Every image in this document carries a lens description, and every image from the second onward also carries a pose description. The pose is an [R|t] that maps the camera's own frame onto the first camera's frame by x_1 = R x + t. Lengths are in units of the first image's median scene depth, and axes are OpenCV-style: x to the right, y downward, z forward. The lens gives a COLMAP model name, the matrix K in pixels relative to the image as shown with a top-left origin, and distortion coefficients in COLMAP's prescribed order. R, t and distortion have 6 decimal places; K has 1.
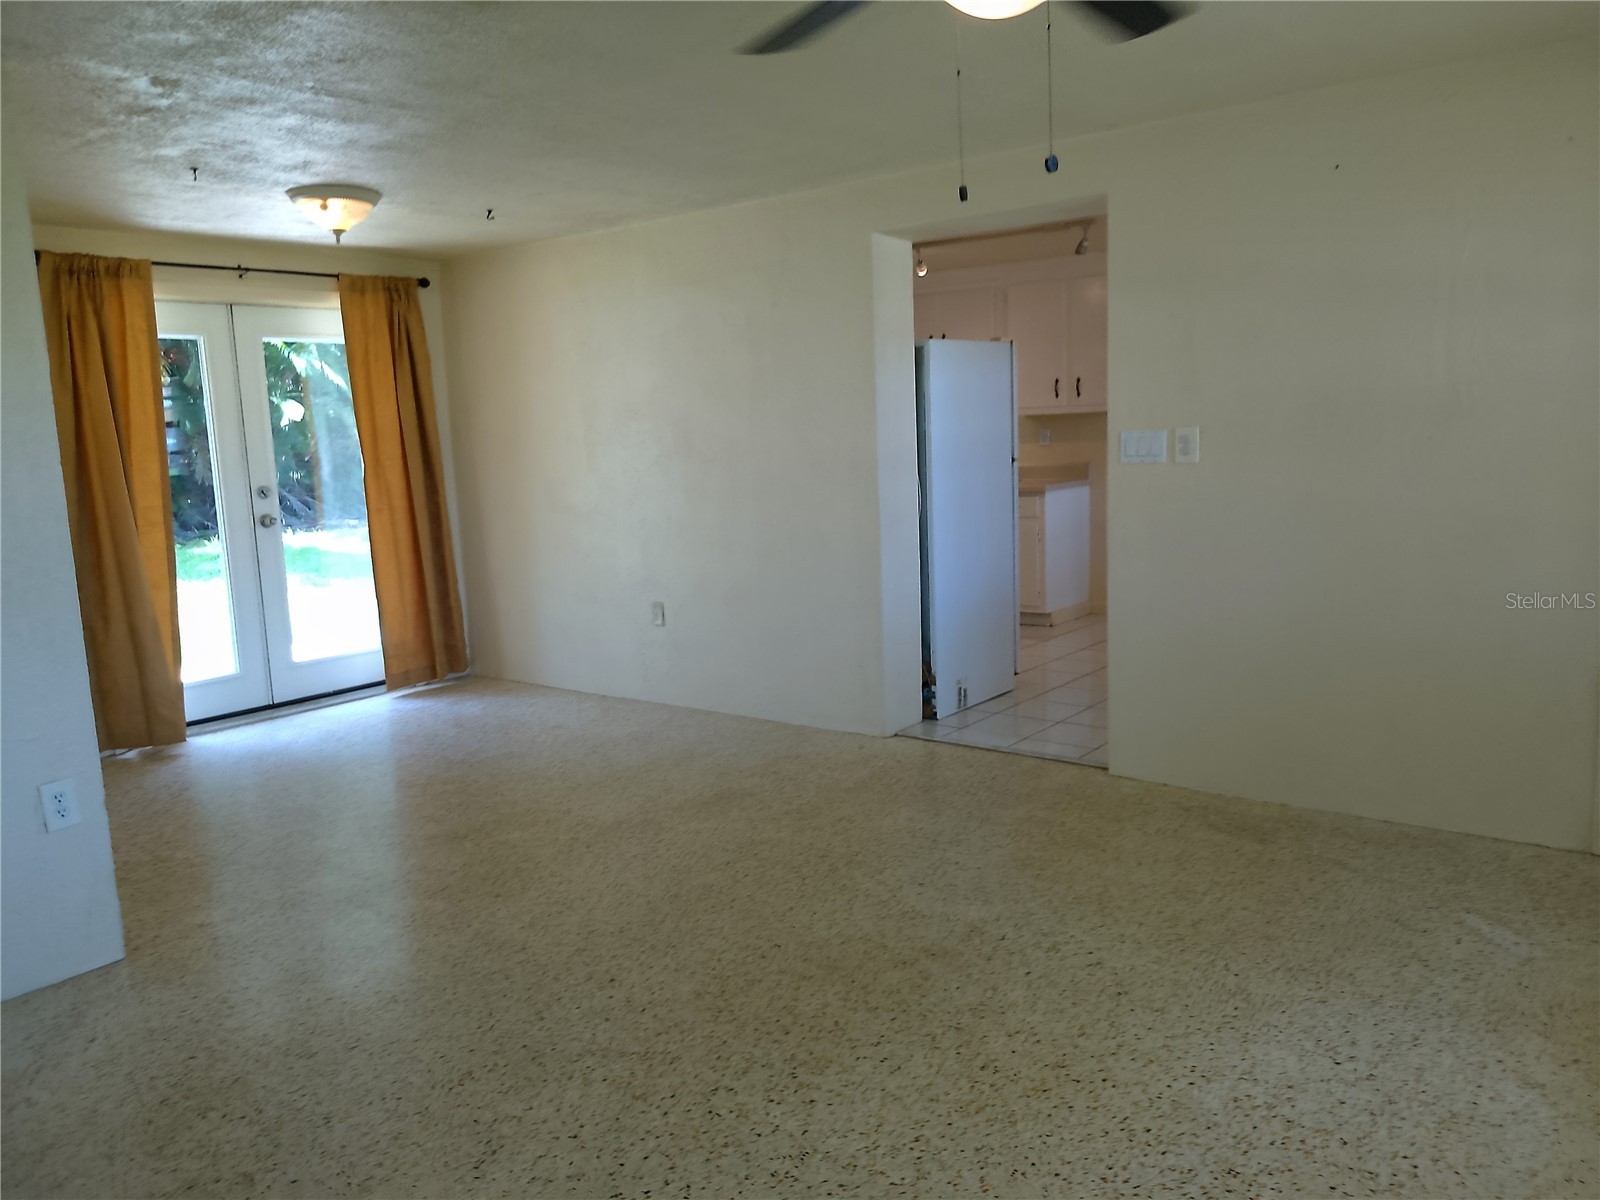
lens RADIAL K [[1212.9, 0, 798.9], [0, 1212.9, 369.3], [0, 0, 1]] dist [0.056026, -0.064562]
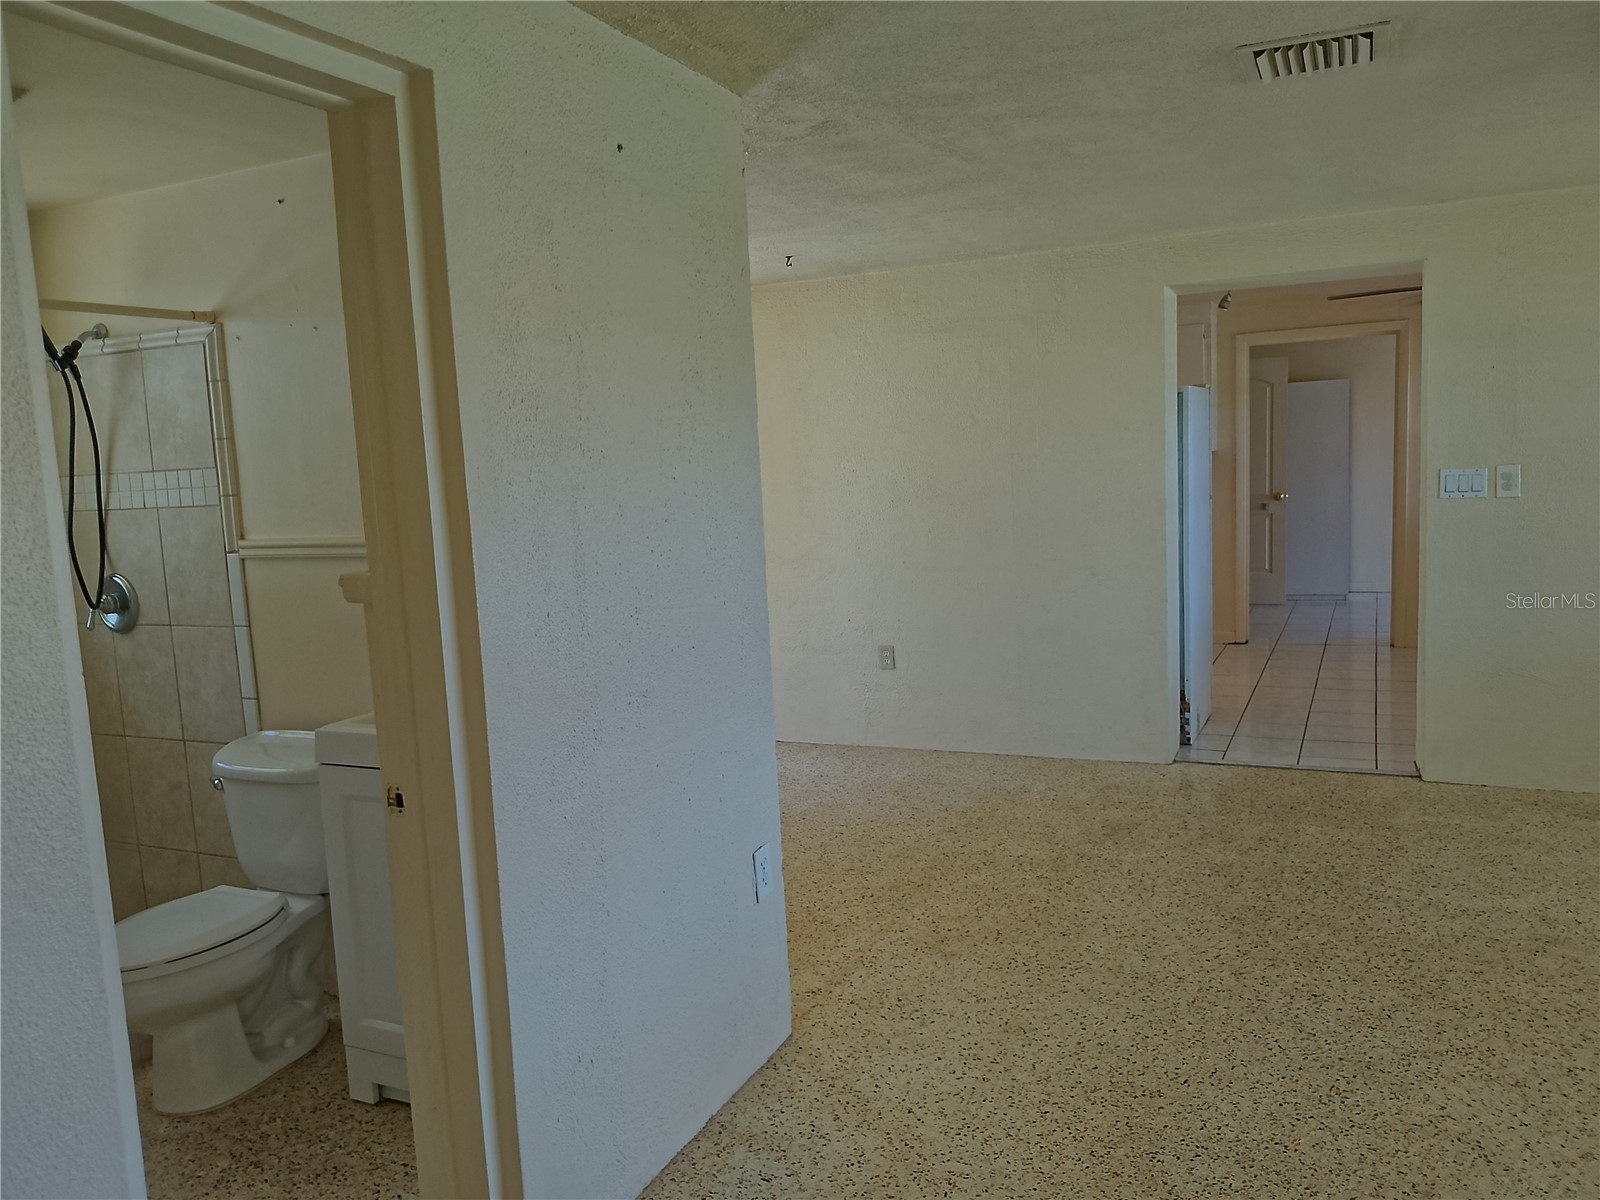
lens RADIAL K [[1212.9, 0, 798.9], [0, 1212.9, 369.3], [0, 0, 1]] dist [0.056026, -0.064562]
pose [[0.974293, 0.005373, 0.225222, -0.578521], [0.002663, 0.999371, -0.035361, -0.003027], [-0.225270, 0.035051, 0.973666, 0.036157]]
